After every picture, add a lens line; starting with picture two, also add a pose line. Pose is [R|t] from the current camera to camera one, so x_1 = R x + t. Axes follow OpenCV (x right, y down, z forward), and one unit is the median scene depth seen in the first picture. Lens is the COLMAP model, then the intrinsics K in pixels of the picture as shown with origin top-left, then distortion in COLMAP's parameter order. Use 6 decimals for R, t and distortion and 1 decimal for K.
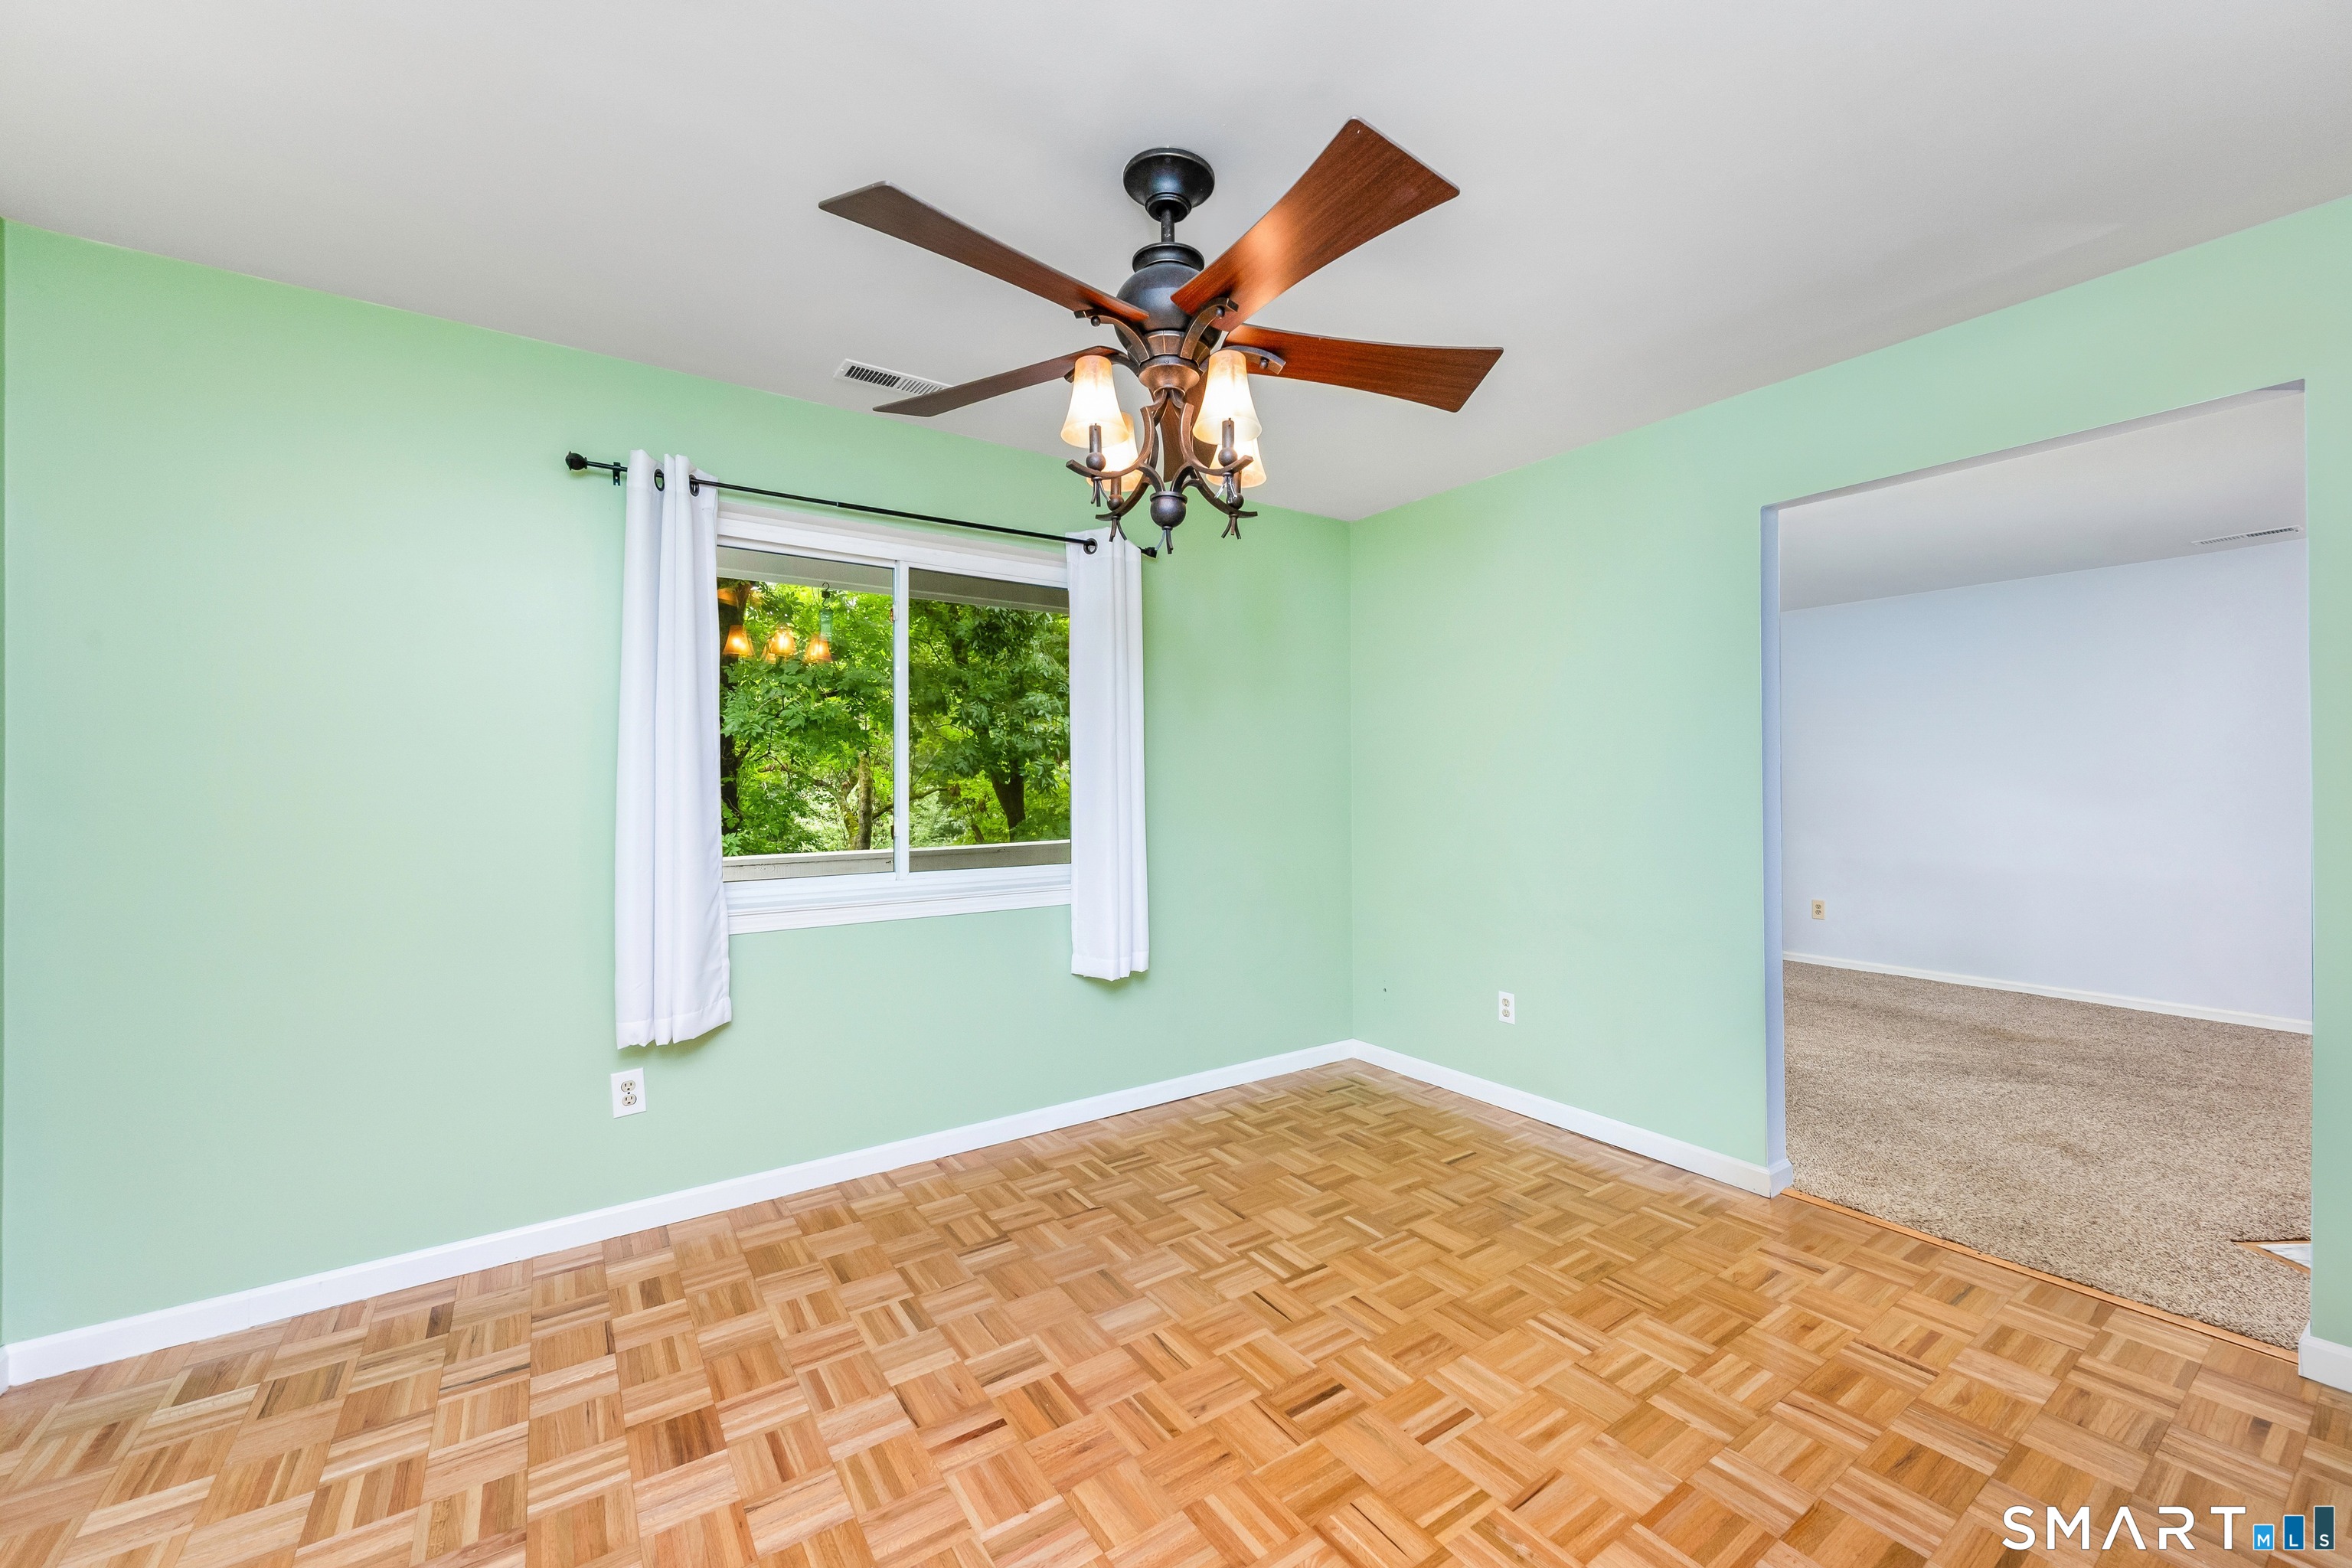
lens RADIAL K [[932.5, 0, 1184.9], [0, 932.5, 780.1], [0, 0, 1]] dist [-0.000727, -0.000109]
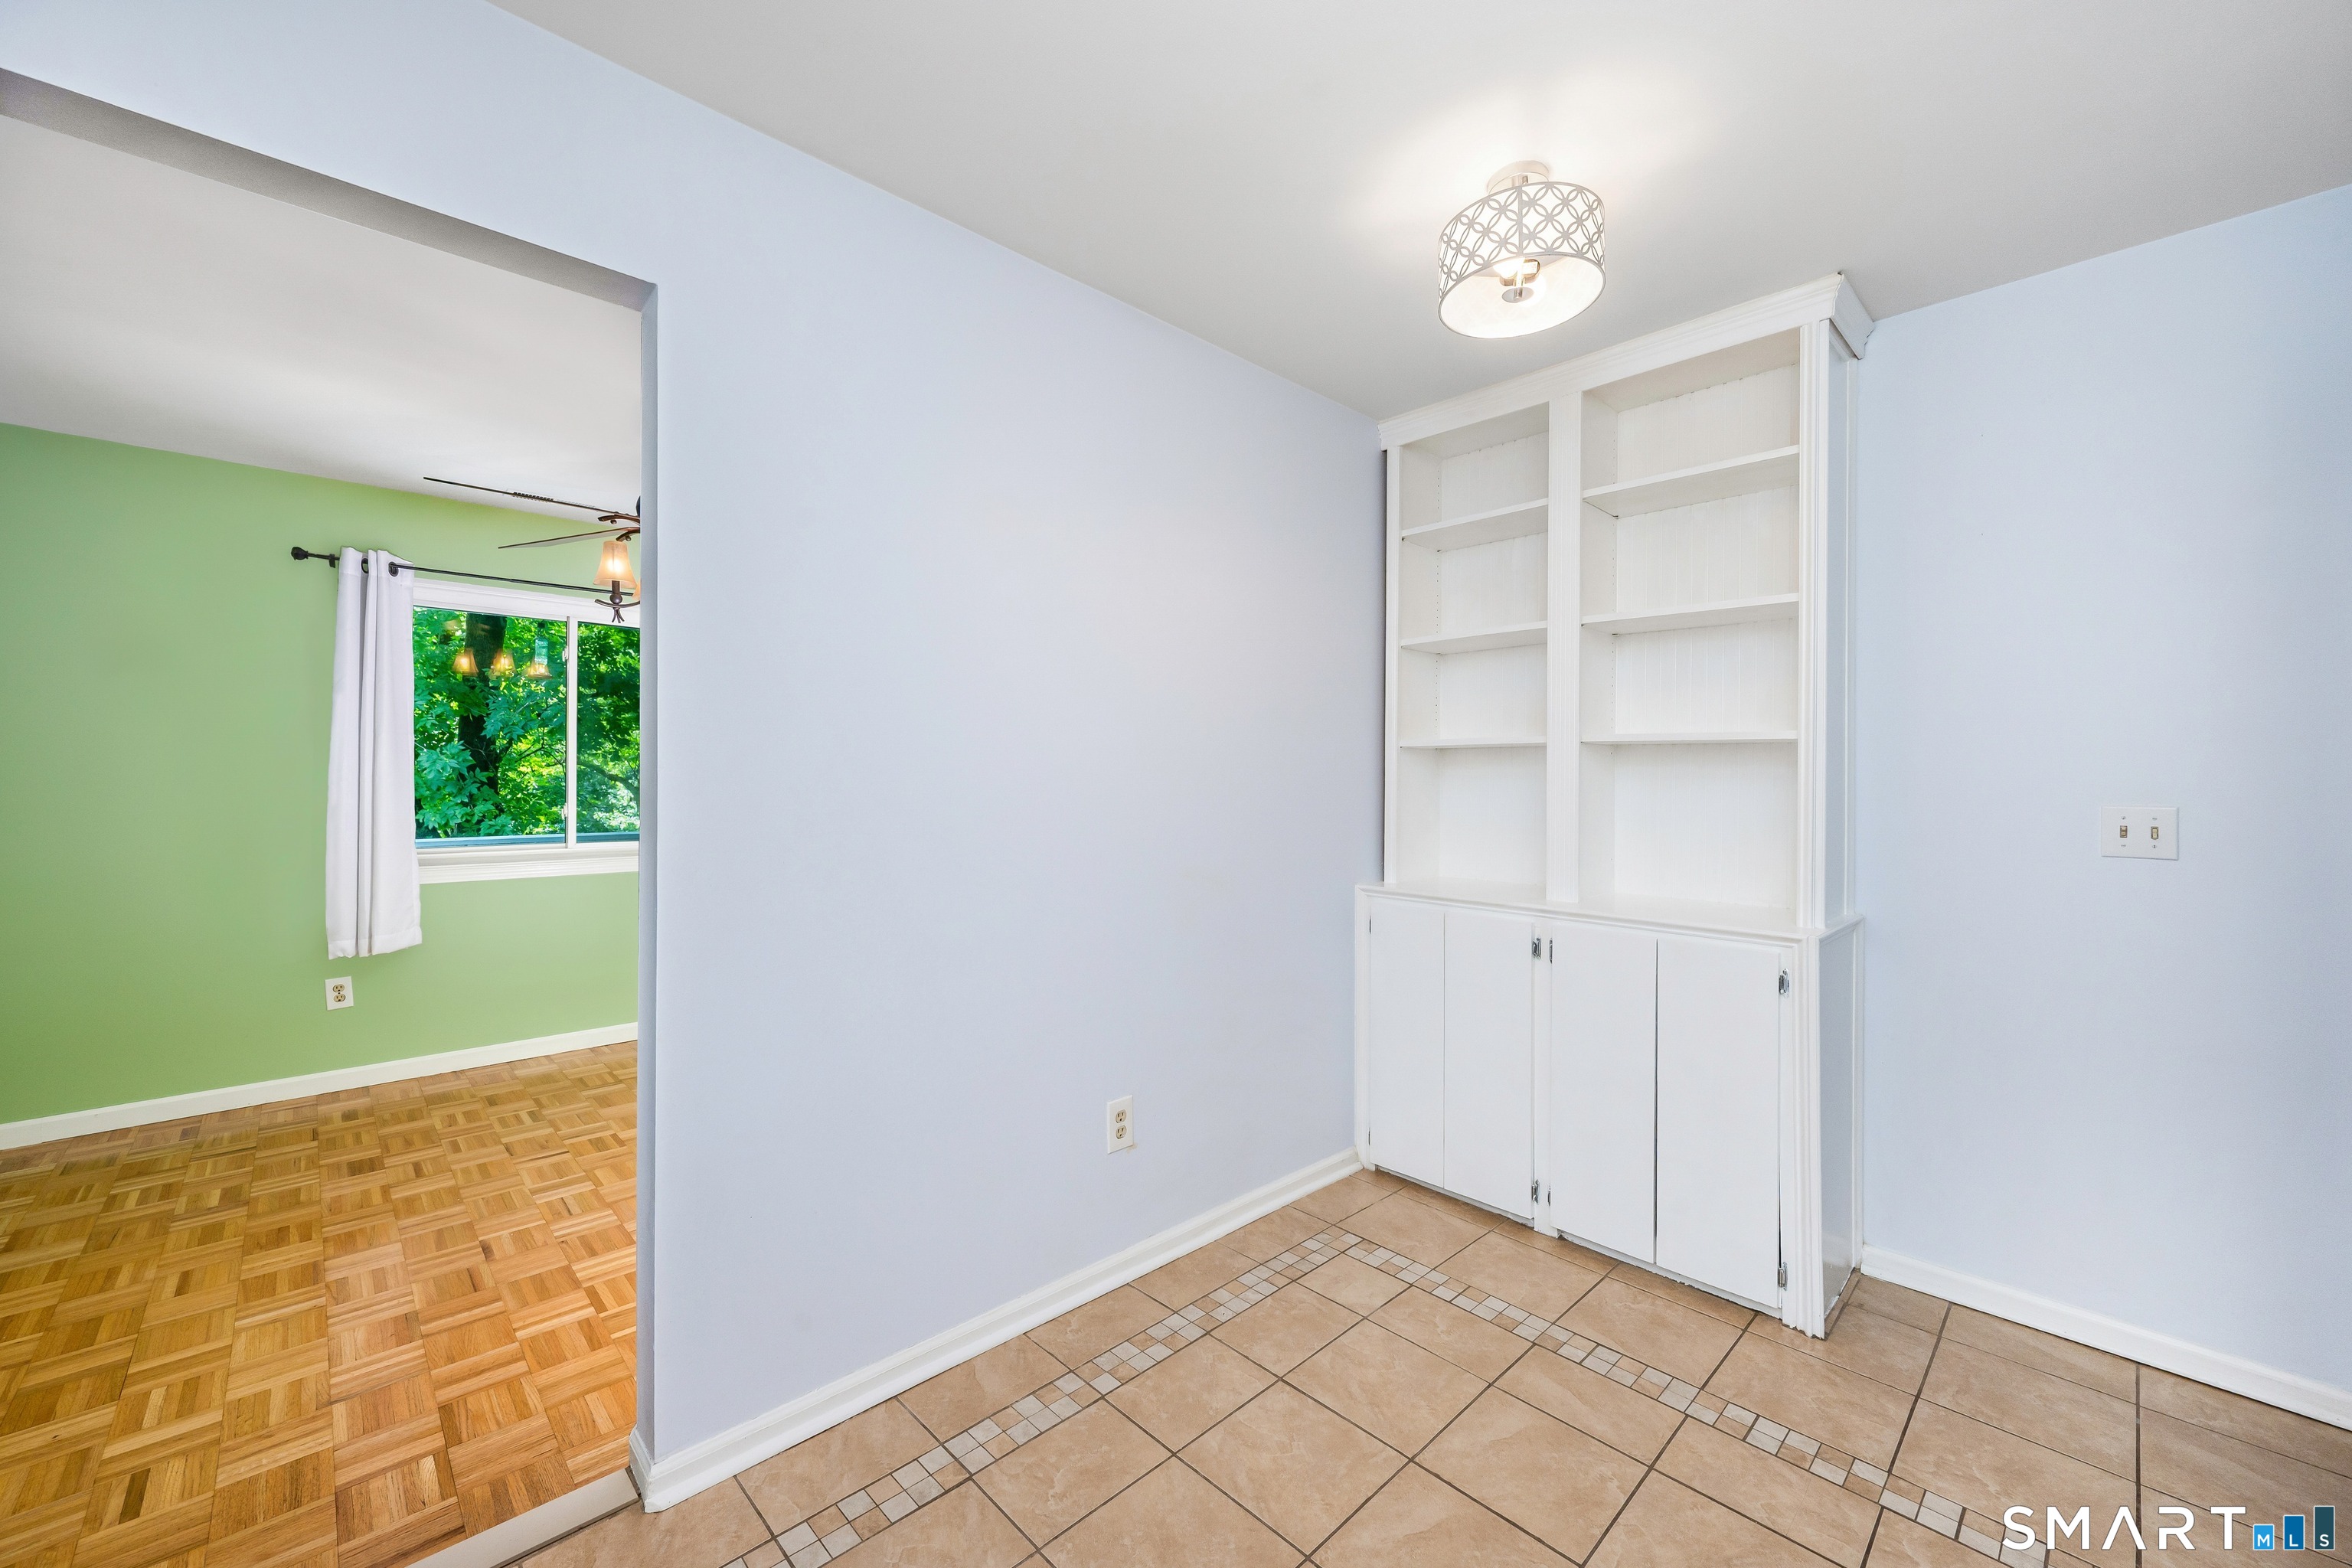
lens RADIAL K [[925.7, 0, 1176.0], [0, 925.7, 784.0], [0, 0, 1]] dist [-0.001008, 0.000084]
pose [[0.988255, 0.011116, 0.152410, 0.483739], [-0.012104, 0.999911, 0.005556, -0.010472], [-0.152335, -0.007335, 0.988302, -0.638113]]
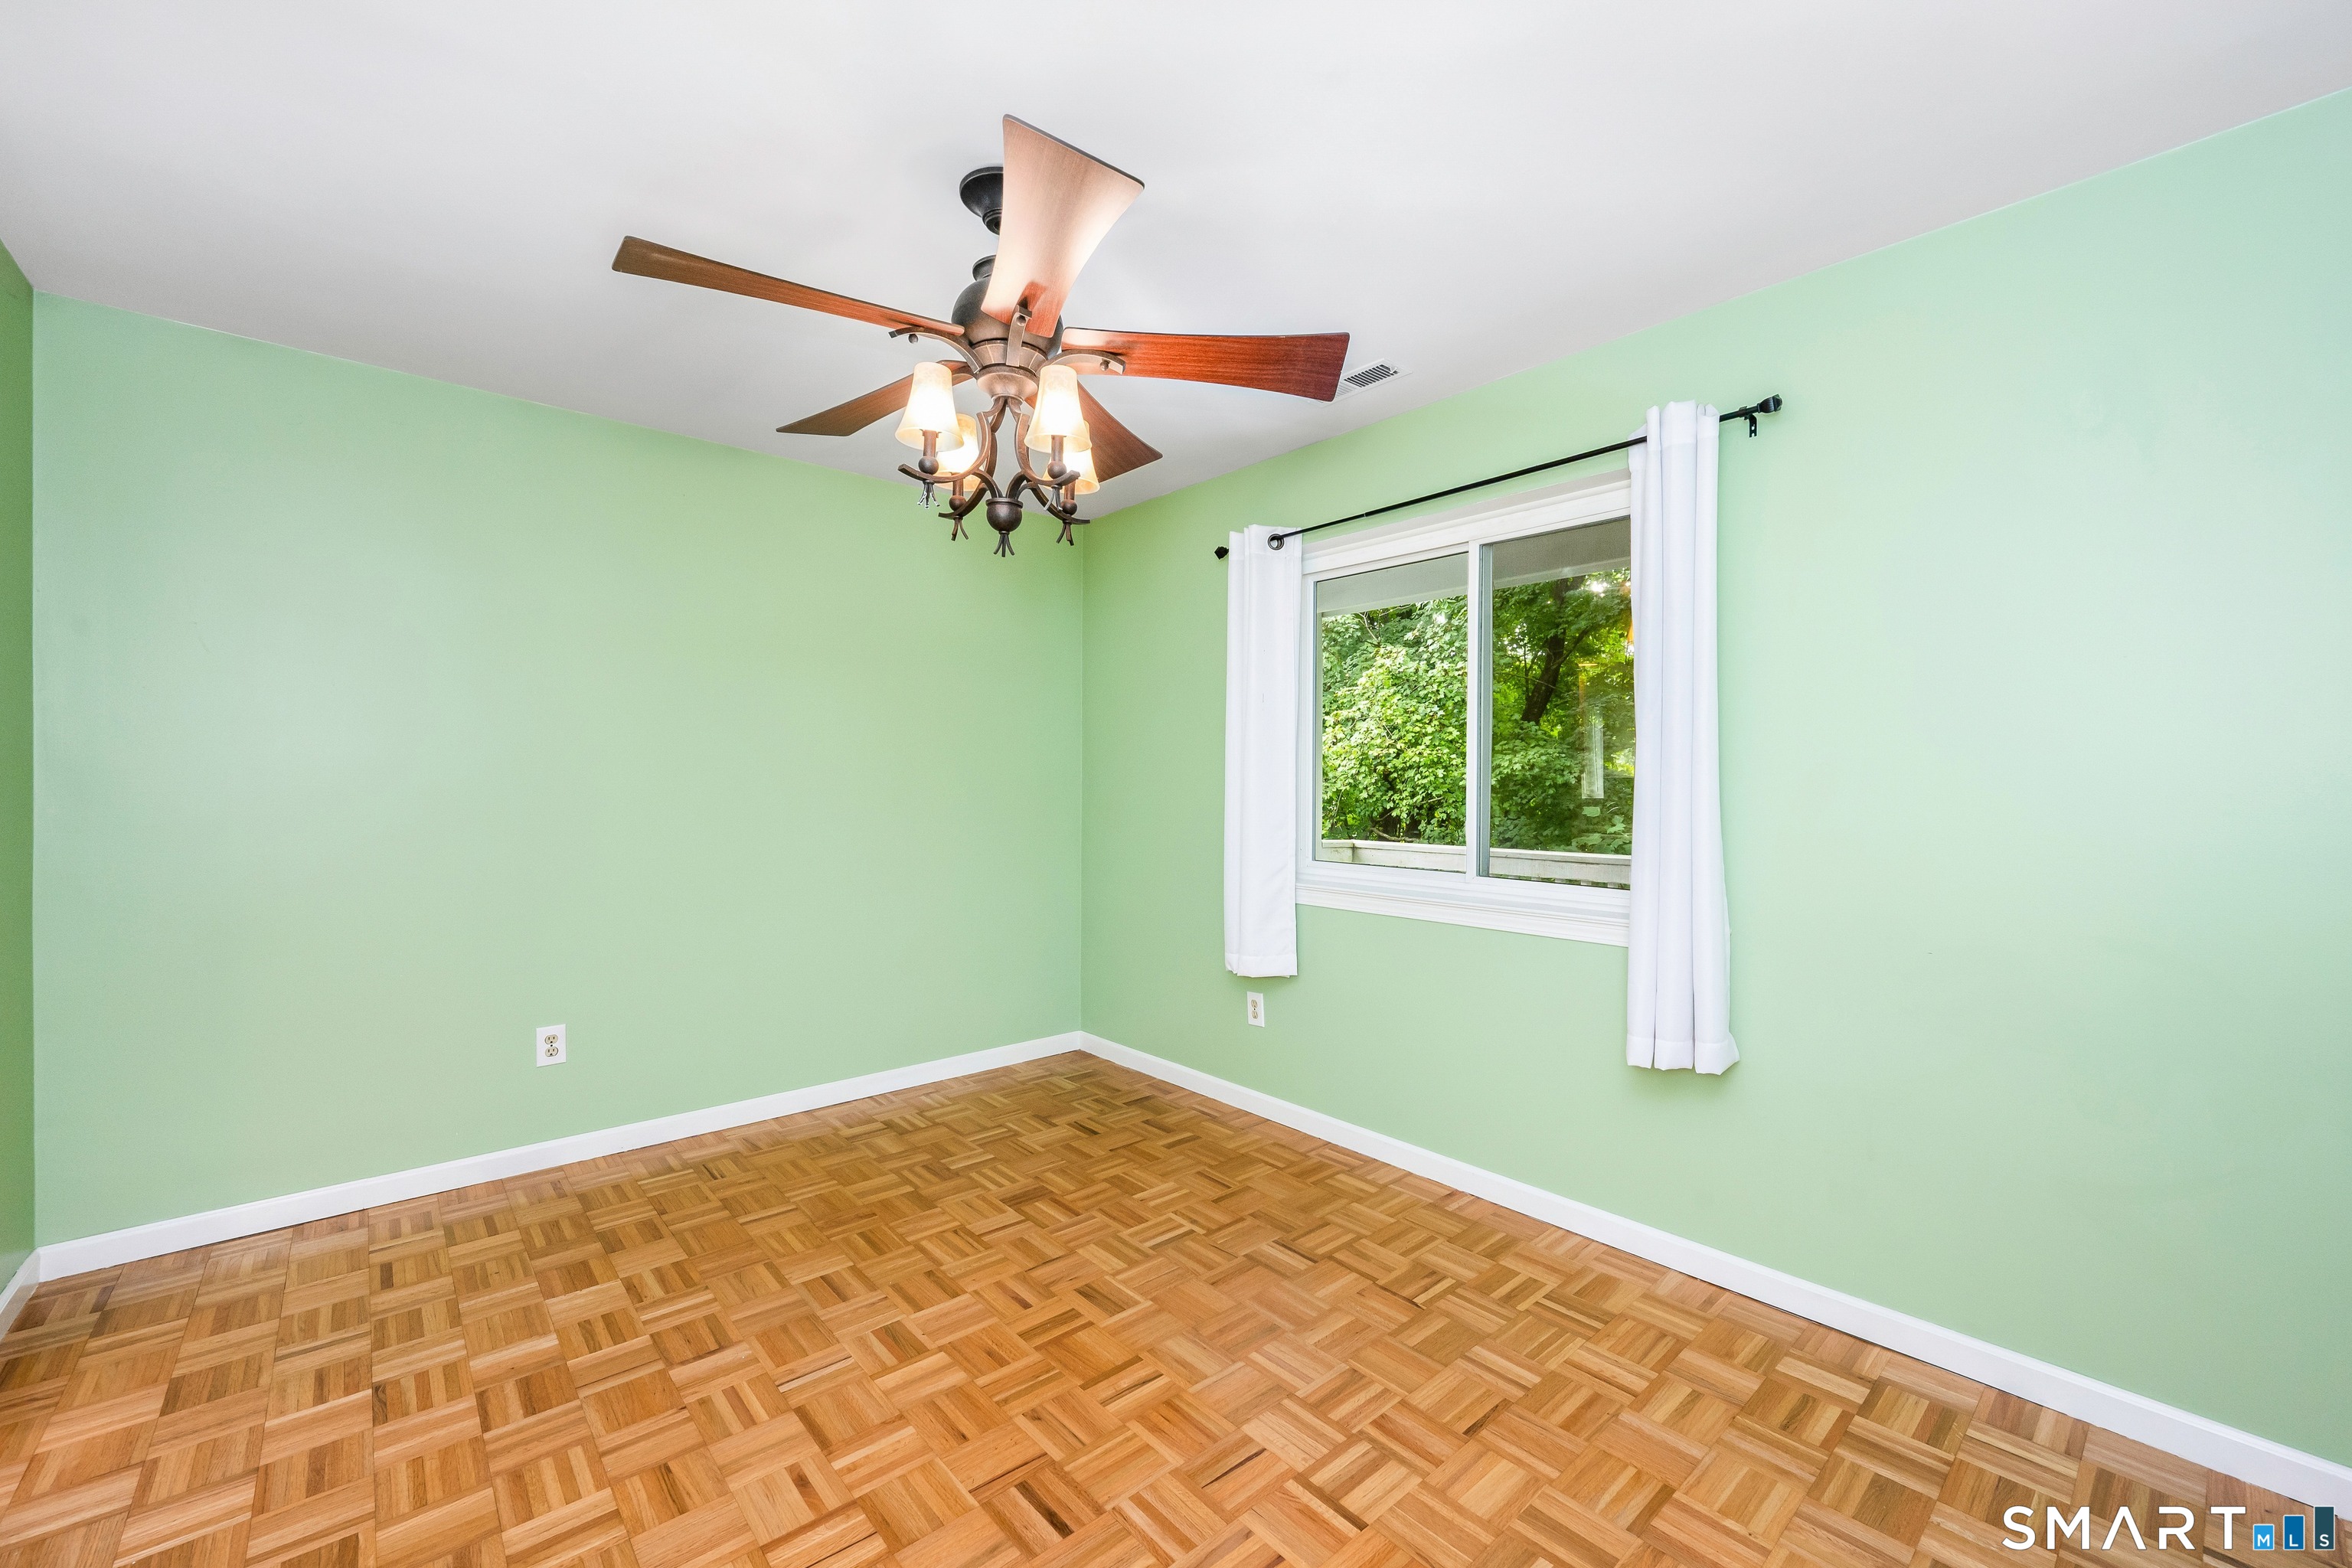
lens RADIAL K [[932.8, 0, 1189.0], [0, 932.8, 770.5], [0, 0, 1]] dist [-0.001008, -0.000109]
pose [[0.118198, -0.006211, -0.992971, 0.768150], [-0.001685, 0.999978, -0.006456, 0.002932], [0.992989, 0.002436, 0.118185, 0.793199]]
